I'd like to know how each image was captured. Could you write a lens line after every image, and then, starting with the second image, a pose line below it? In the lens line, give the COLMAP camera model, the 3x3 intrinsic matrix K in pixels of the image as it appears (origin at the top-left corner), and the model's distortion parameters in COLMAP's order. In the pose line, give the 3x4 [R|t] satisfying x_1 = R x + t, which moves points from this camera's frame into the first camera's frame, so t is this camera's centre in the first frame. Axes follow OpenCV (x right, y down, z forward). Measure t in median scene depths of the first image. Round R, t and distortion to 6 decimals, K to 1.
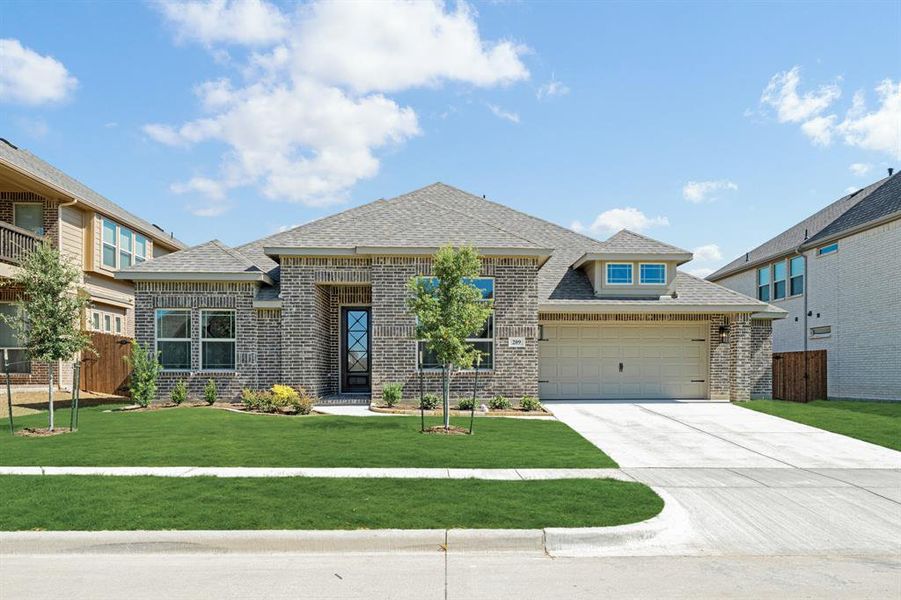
lens RADIAL K [[547.8, 0, 452.7], [0, 547.8, 375.9], [0, 0, 1]] dist [-0.000090, 0.002433]
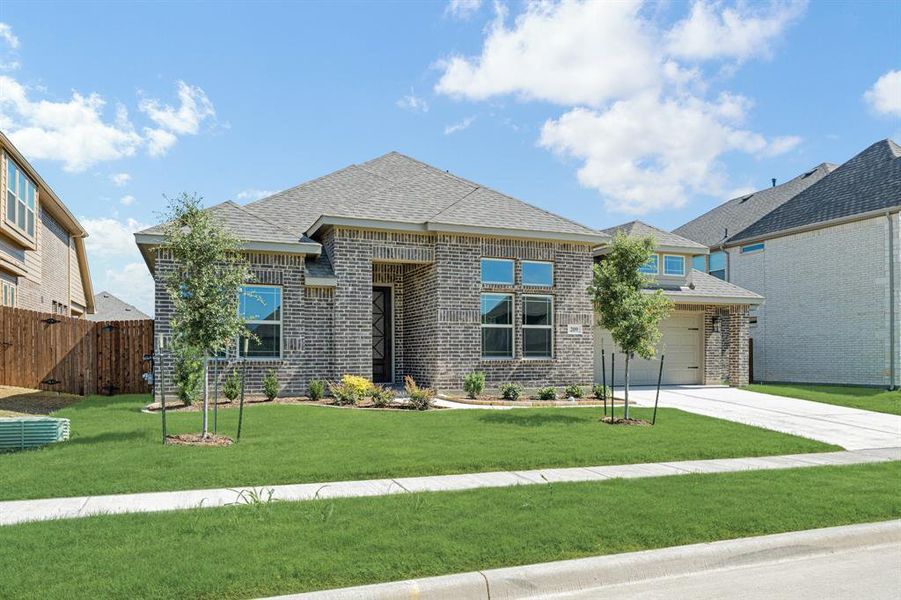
lens RADIAL K [[590.6, 0, 442.5], [0, 590.6, 356.2], [0, 0, 1]] dist [-0.001478, -0.001923]
pose [[0.957656, 0.000083, 0.287916, -0.415252], [0.002087, 0.999972, -0.007232, -0.006501], [-0.287908, 0.007526, 0.957628, 0.056166]]
